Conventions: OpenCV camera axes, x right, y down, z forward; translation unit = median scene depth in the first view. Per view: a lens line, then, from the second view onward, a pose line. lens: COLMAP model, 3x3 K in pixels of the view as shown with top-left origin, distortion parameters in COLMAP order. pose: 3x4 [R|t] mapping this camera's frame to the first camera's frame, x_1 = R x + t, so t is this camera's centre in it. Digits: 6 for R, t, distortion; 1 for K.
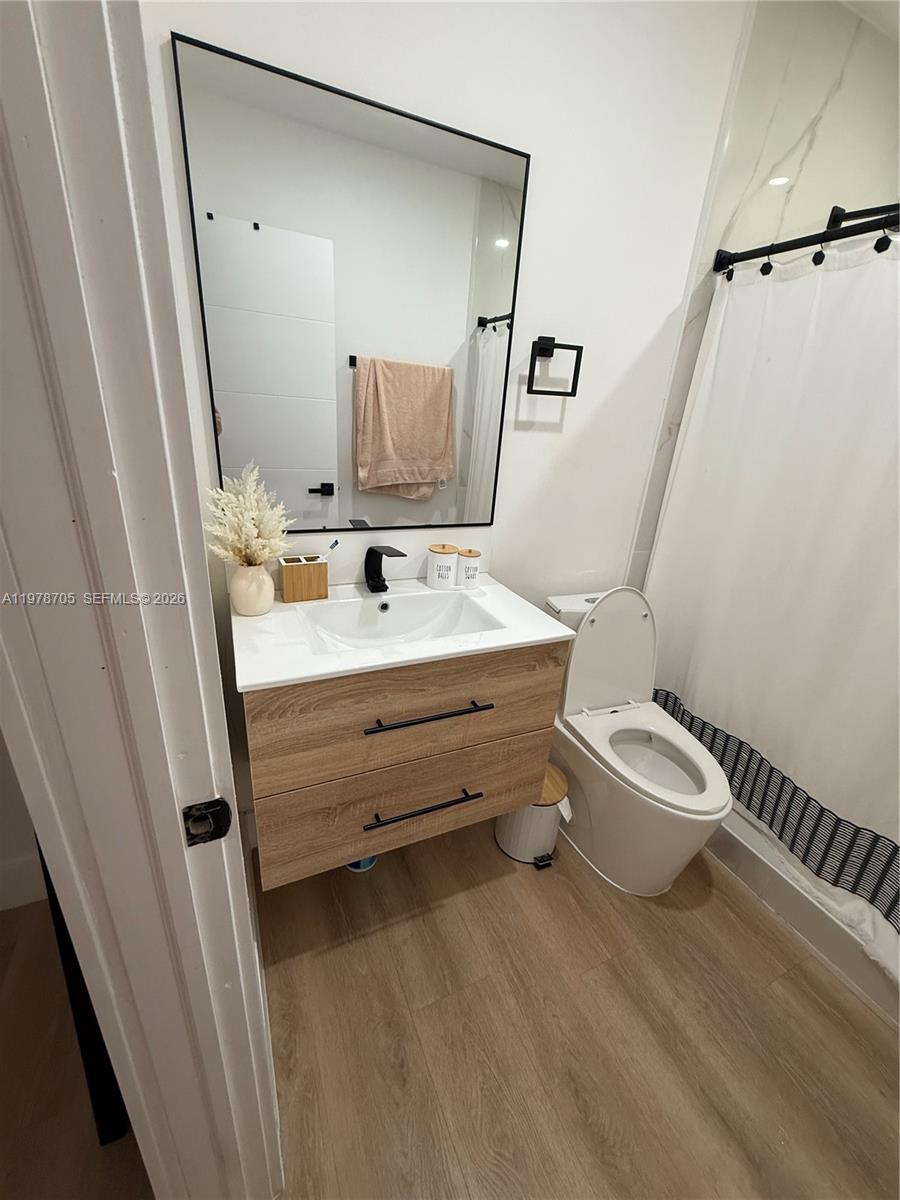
lens RADIAL K [[479.6, 0, 445.6], [0, 479.6, 598.5], [0, 0, 1]] dist [-0.002129, 0.000472]
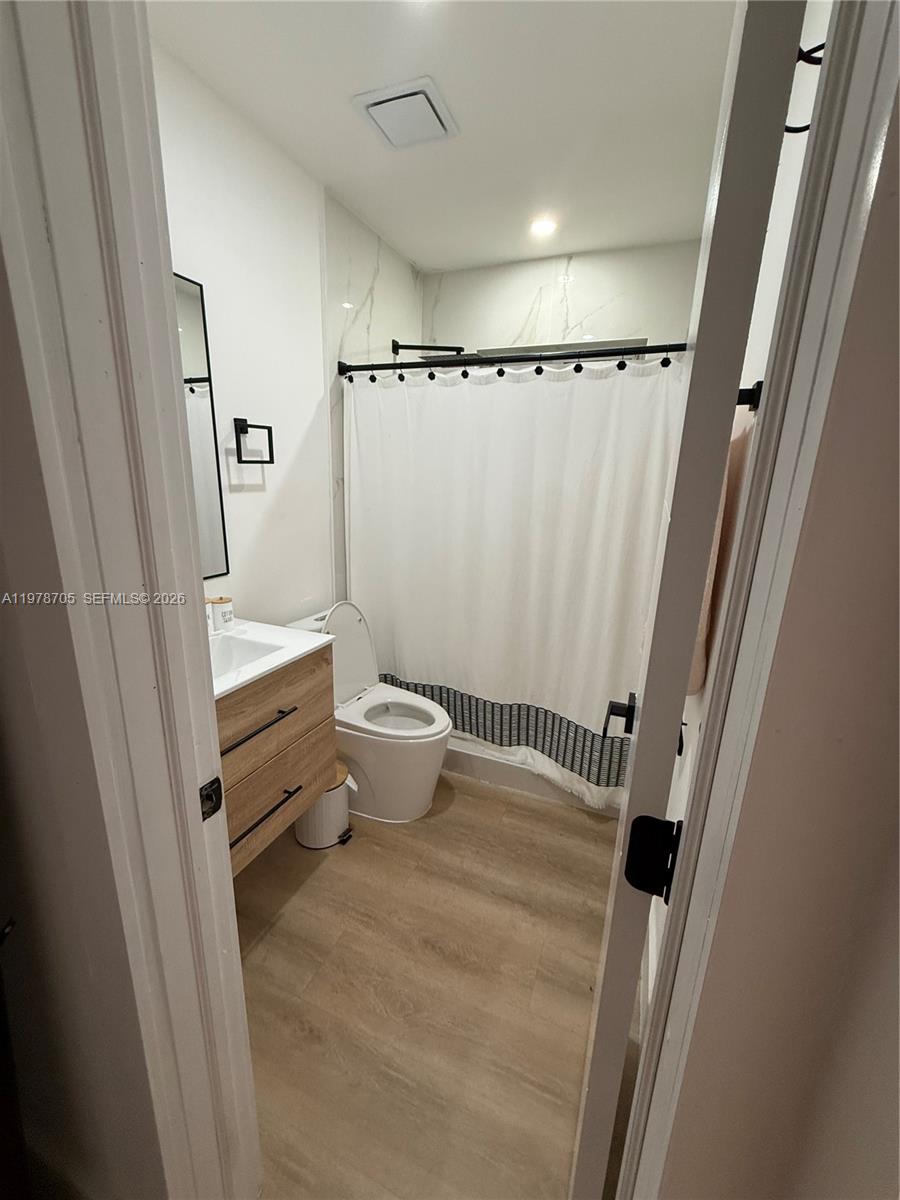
lens RADIAL K [[479.6, 0, 452.9], [0, 479.6, 600.3], [0, 0, 1]] dist [-0.002129, 0.000472]
pose [[0.729778, -0.218998, 0.647661, -0.283146], [0.271787, 0.962168, 0.019097, 0.032591], [-0.627341, 0.162089, 0.761690, -0.207810]]
